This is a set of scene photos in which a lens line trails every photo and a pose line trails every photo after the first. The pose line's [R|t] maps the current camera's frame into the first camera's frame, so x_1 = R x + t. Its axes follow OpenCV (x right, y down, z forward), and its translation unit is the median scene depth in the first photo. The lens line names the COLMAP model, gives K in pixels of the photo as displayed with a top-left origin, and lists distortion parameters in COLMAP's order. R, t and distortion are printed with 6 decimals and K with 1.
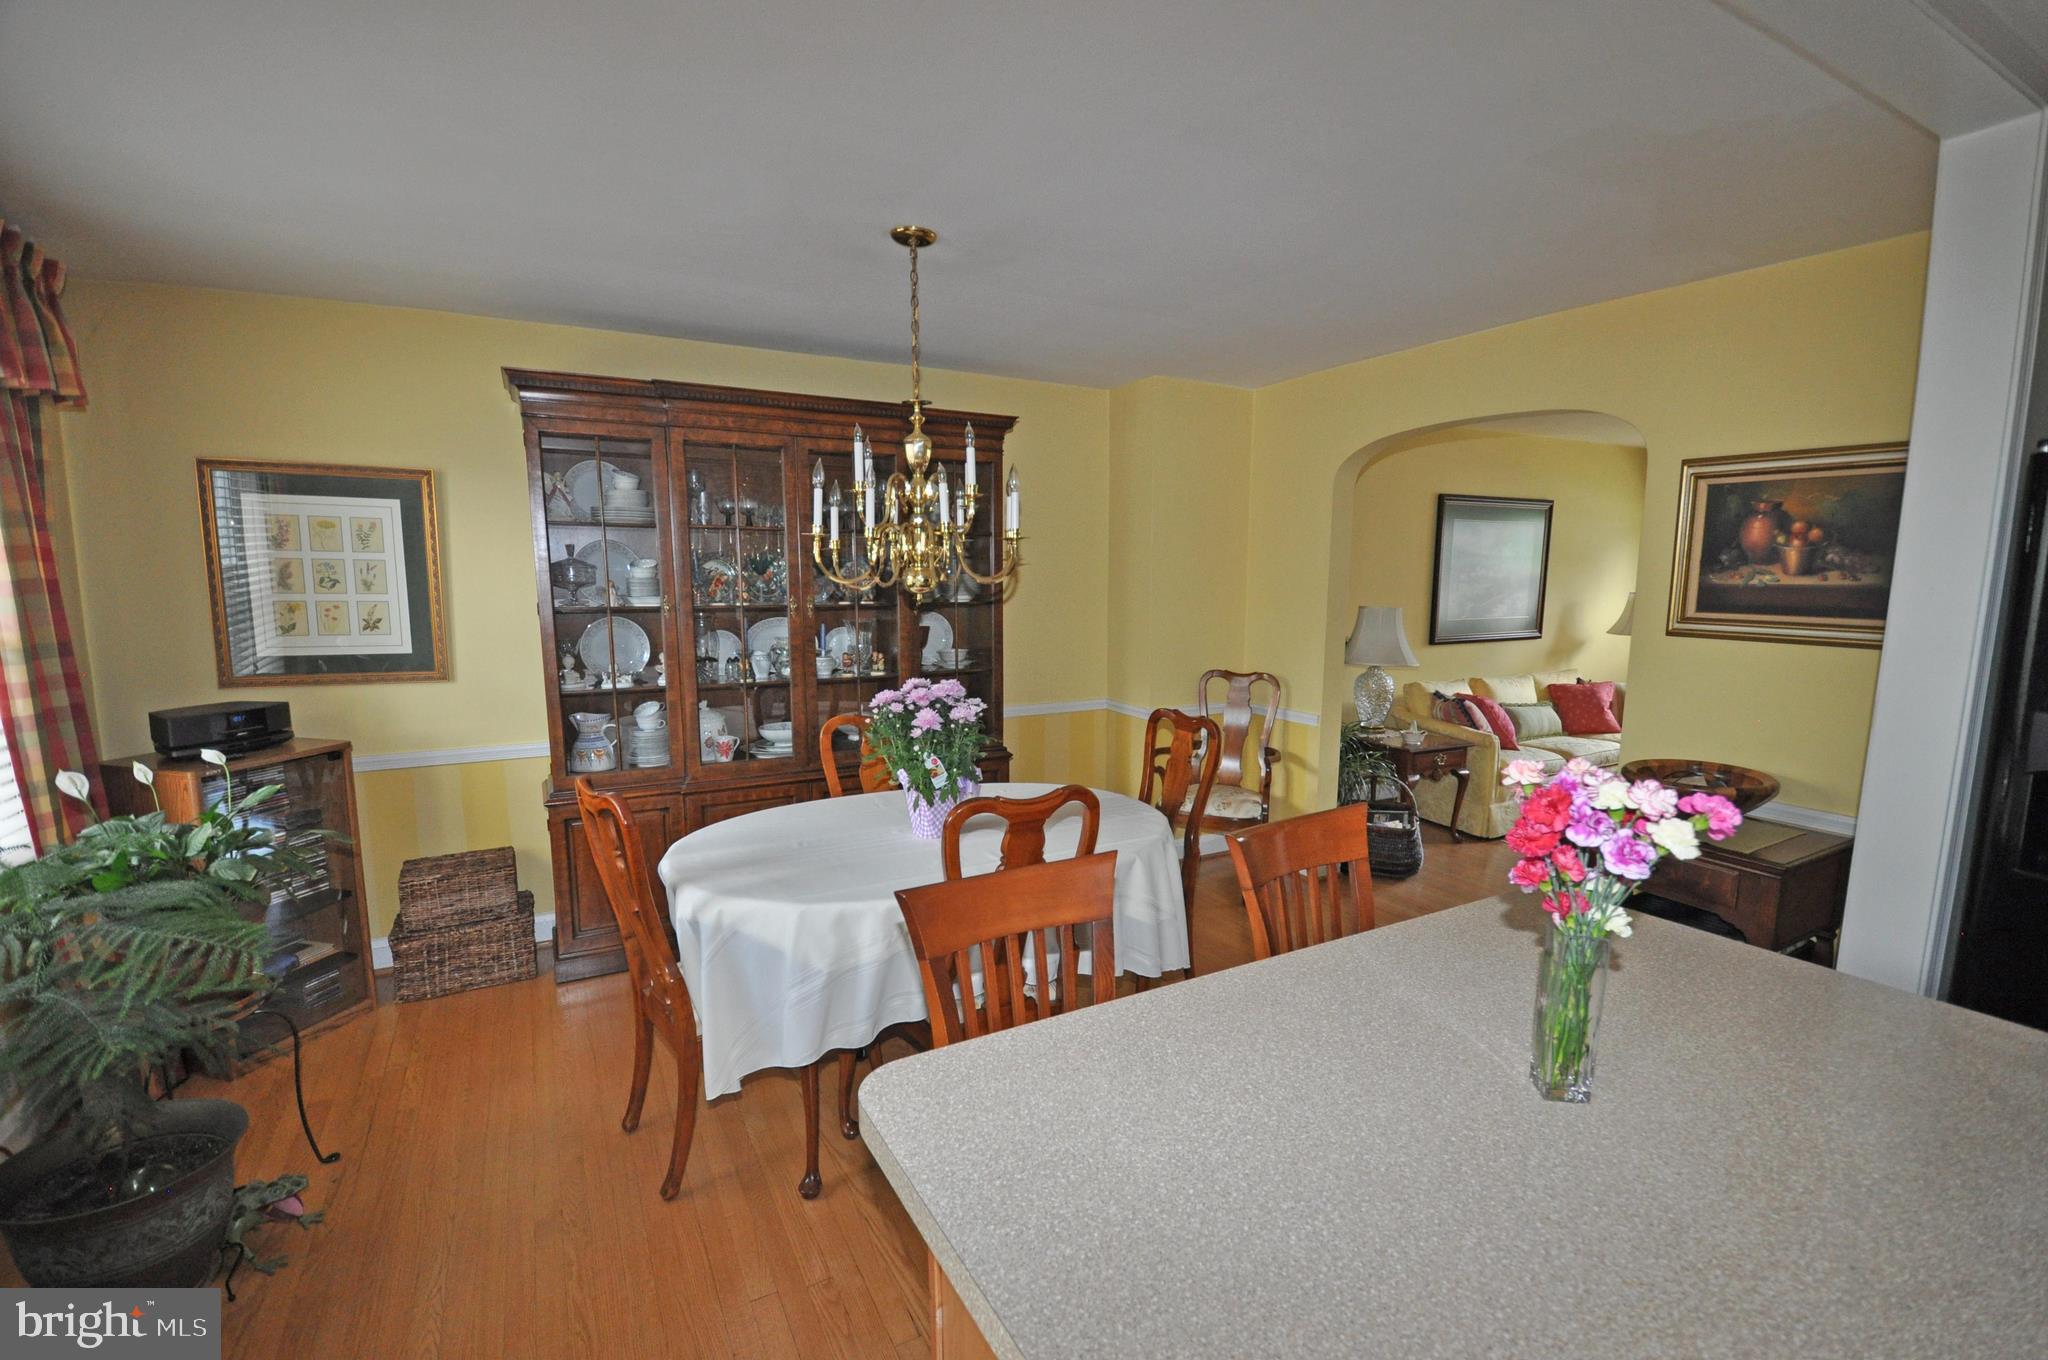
lens RADIAL K [[902.2, 0, 1031.7], [0, 902.2, 709.2], [0, 0, 1]] dist [0.022349, -0.029357]
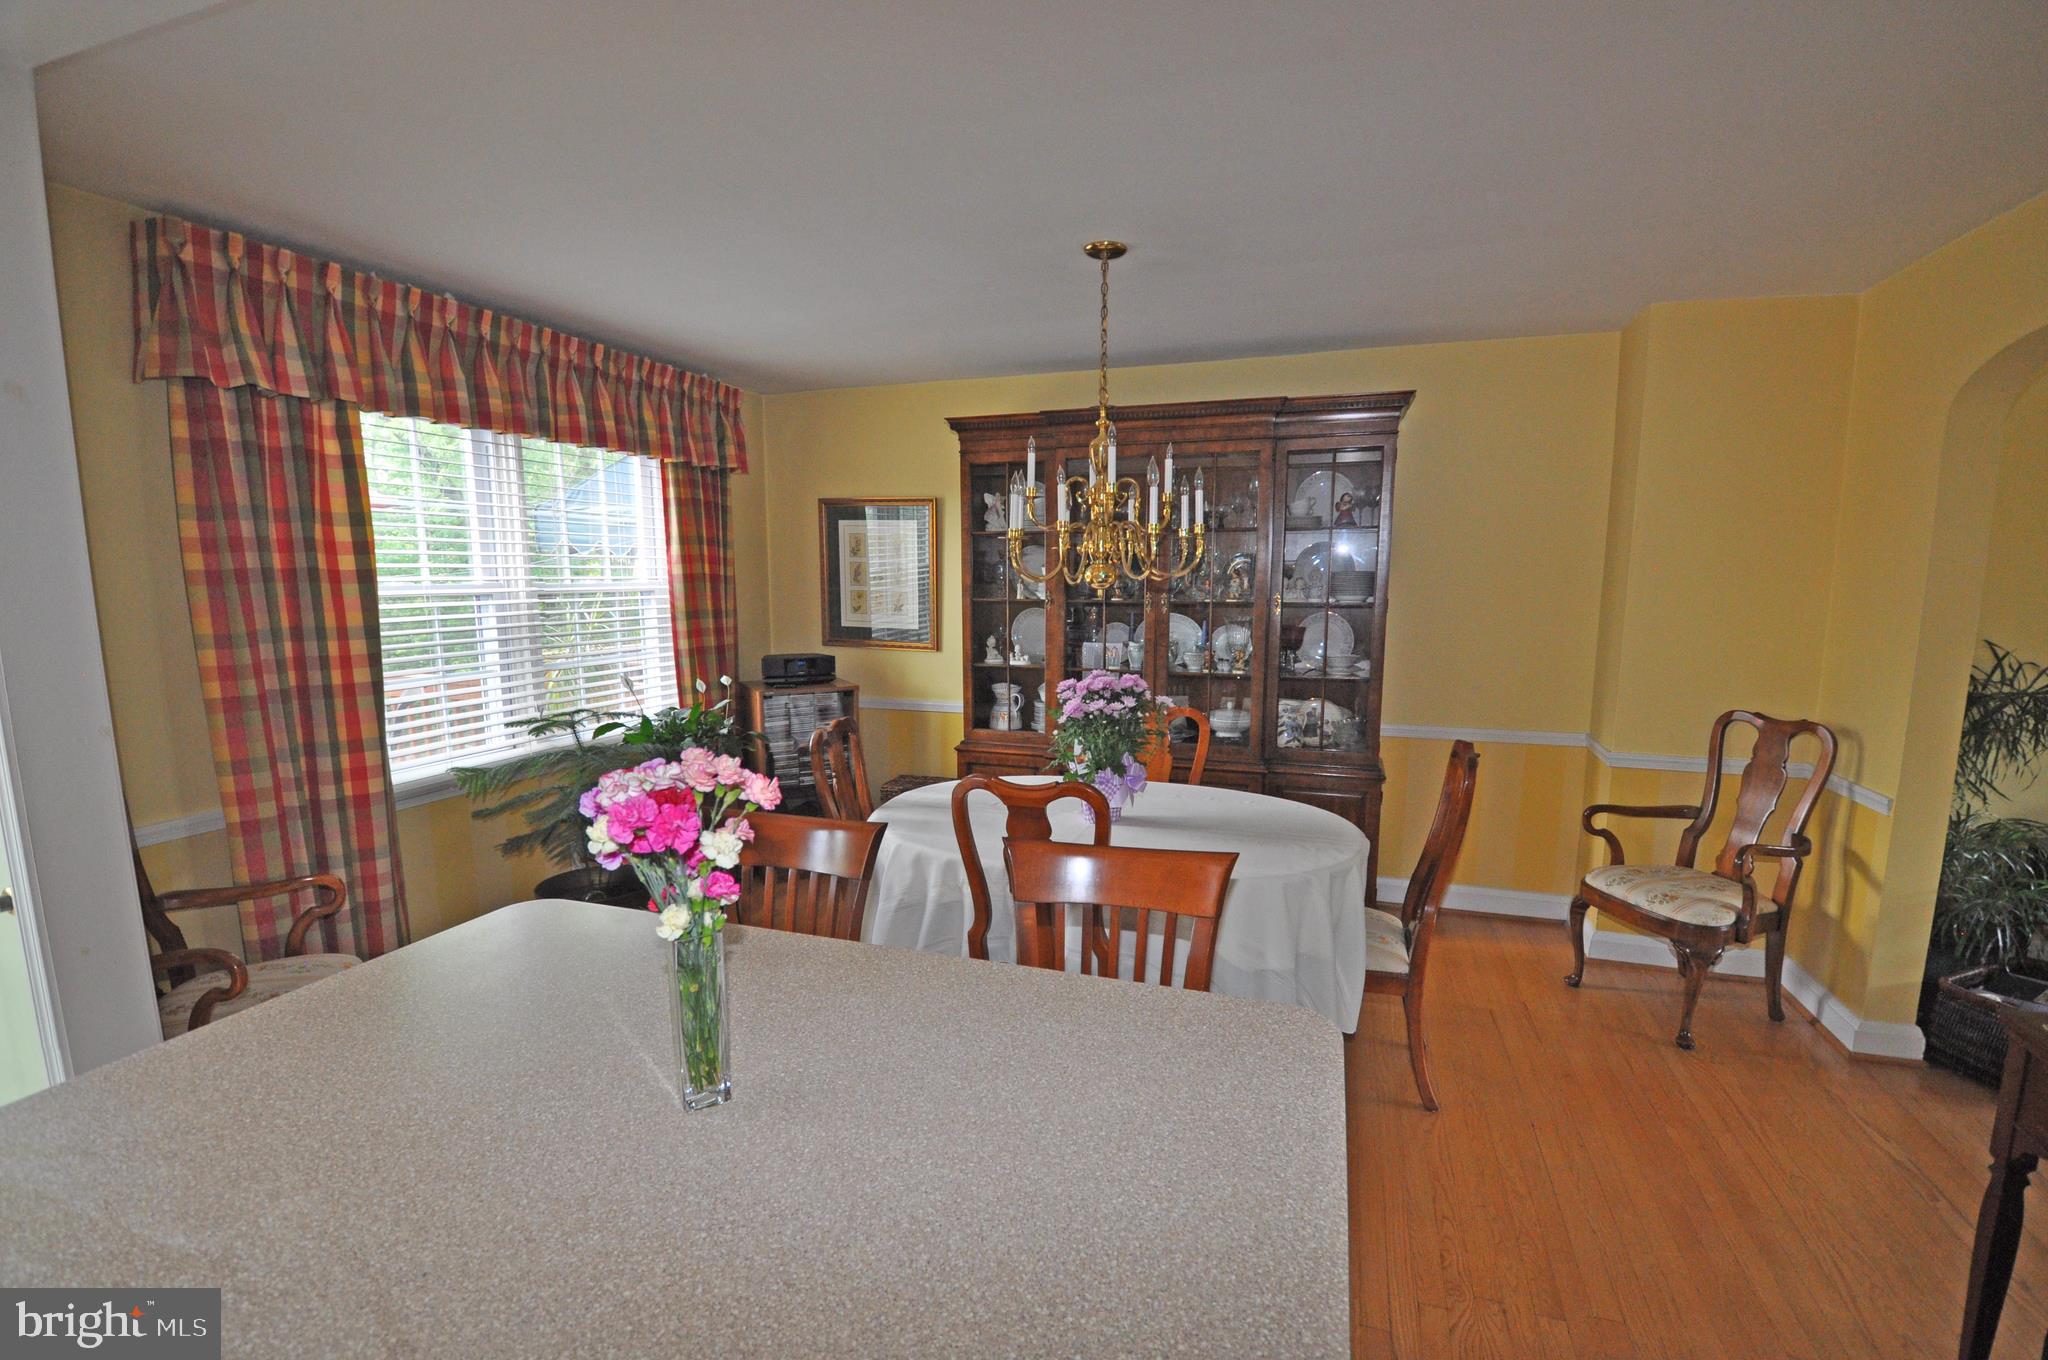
lens RADIAL K [[904.8, 0, 1037.1], [0, 904.8, 707.4], [0, 0, 1]] dist [-0.001463, -0.014230]
pose [[0.671260, 0.106094, -0.733590, 0.537926], [-0.111509, 0.992894, 0.041561, -0.022904], [0.732786, 0.053904, 0.678321, 0.212622]]
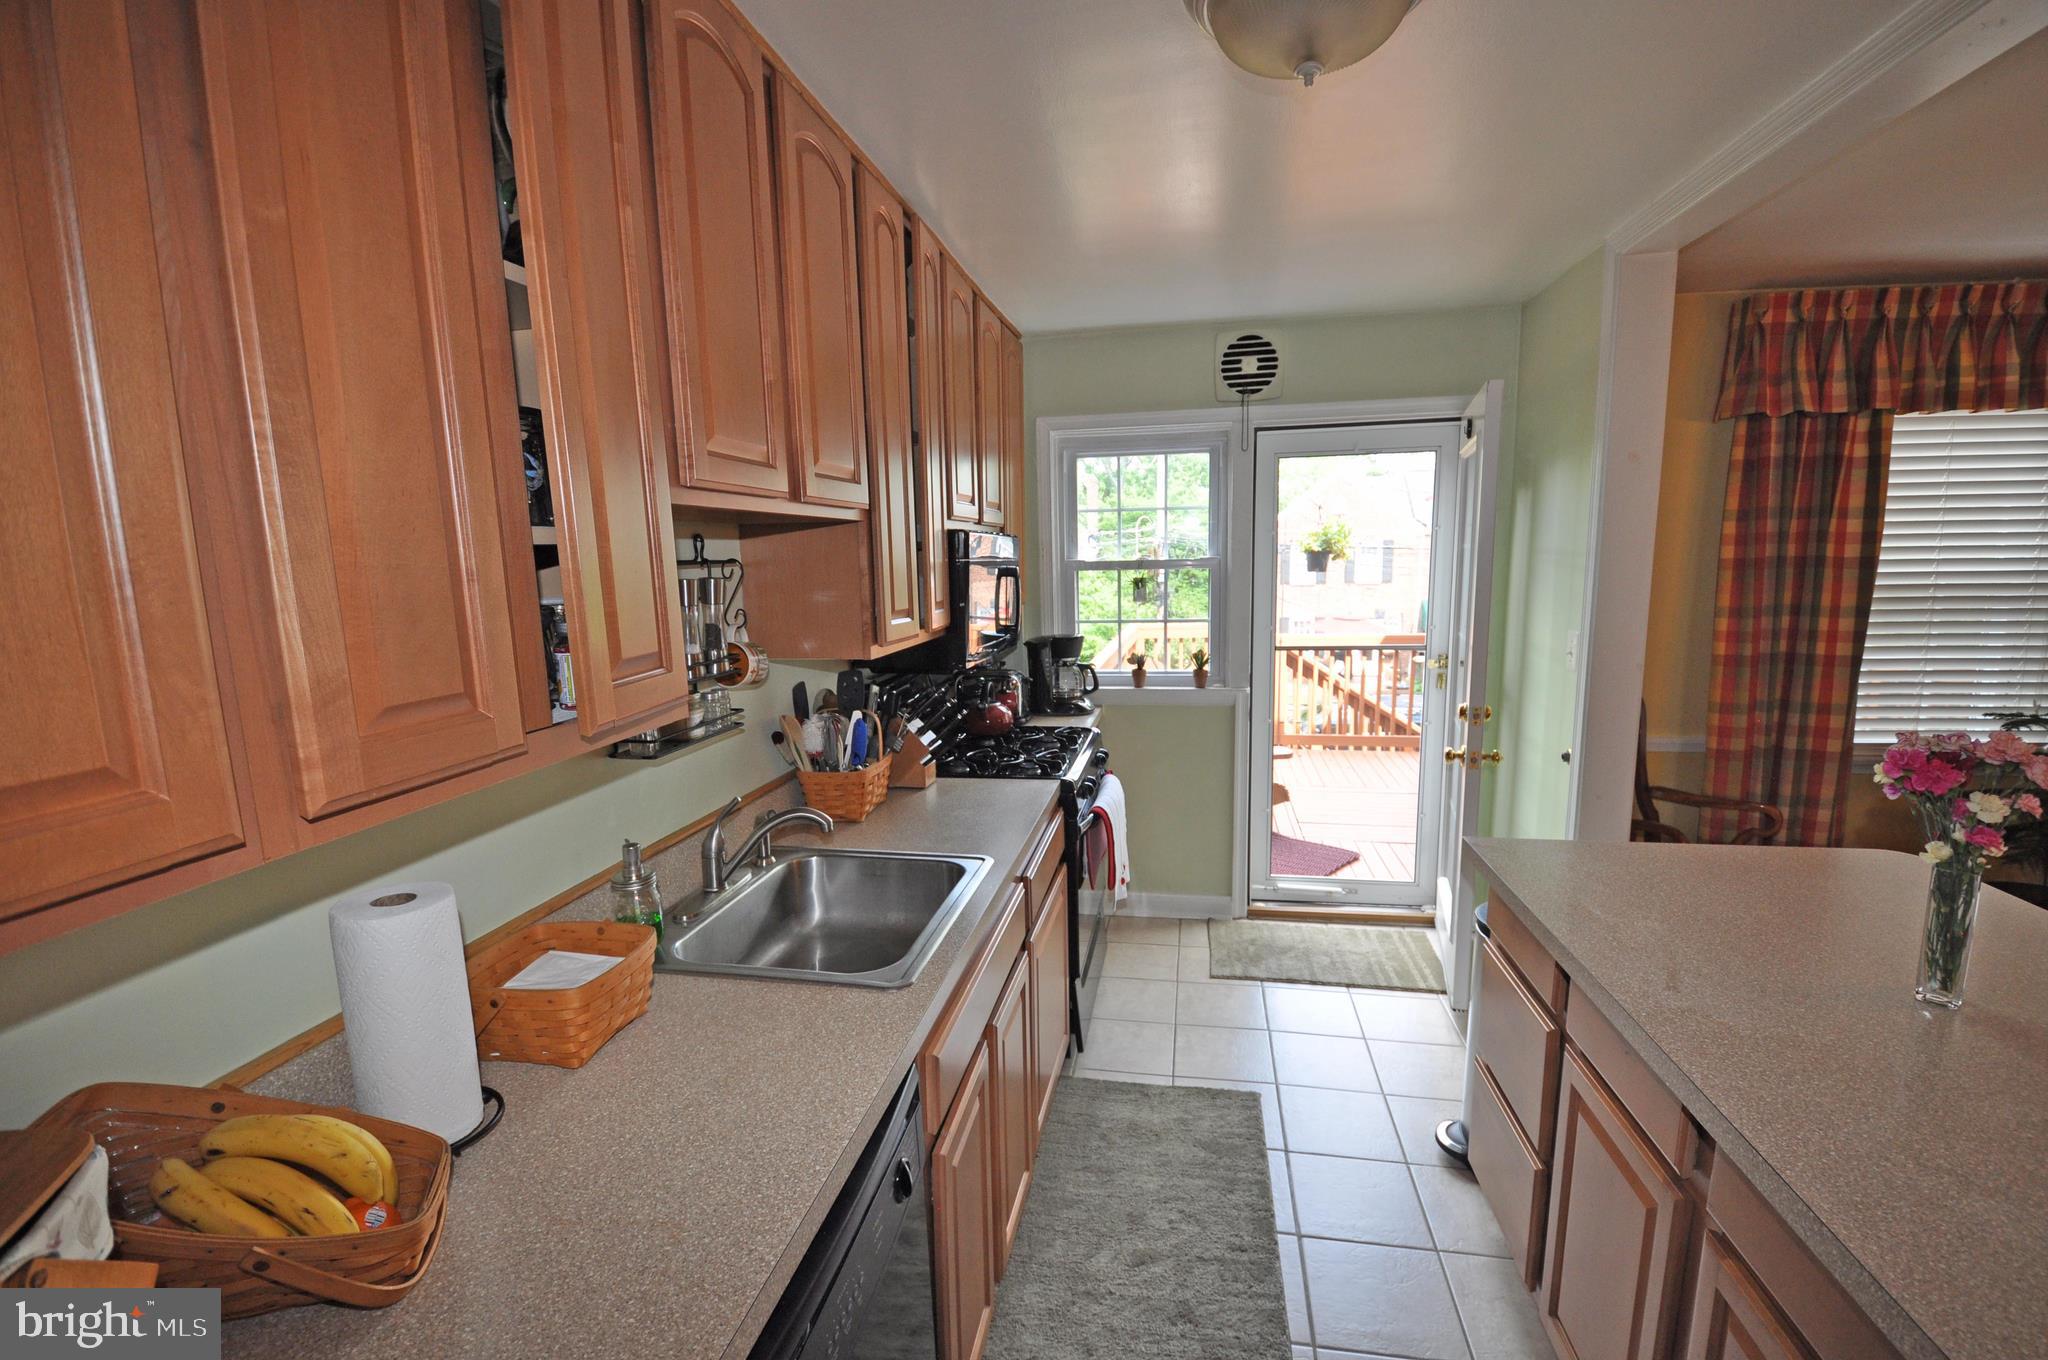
lens RADIAL K [[902.2, 0, 1031.7], [0, 902.2, 709.2], [0, 0, 1]] dist [0.022349, -0.029357]
pose [[-0.645352, 0.134152, -0.752013, 0.825467], [-0.097783, 0.961851, 0.255500, -0.050434], [0.757601, 0.238422, -0.607615, 0.267978]]
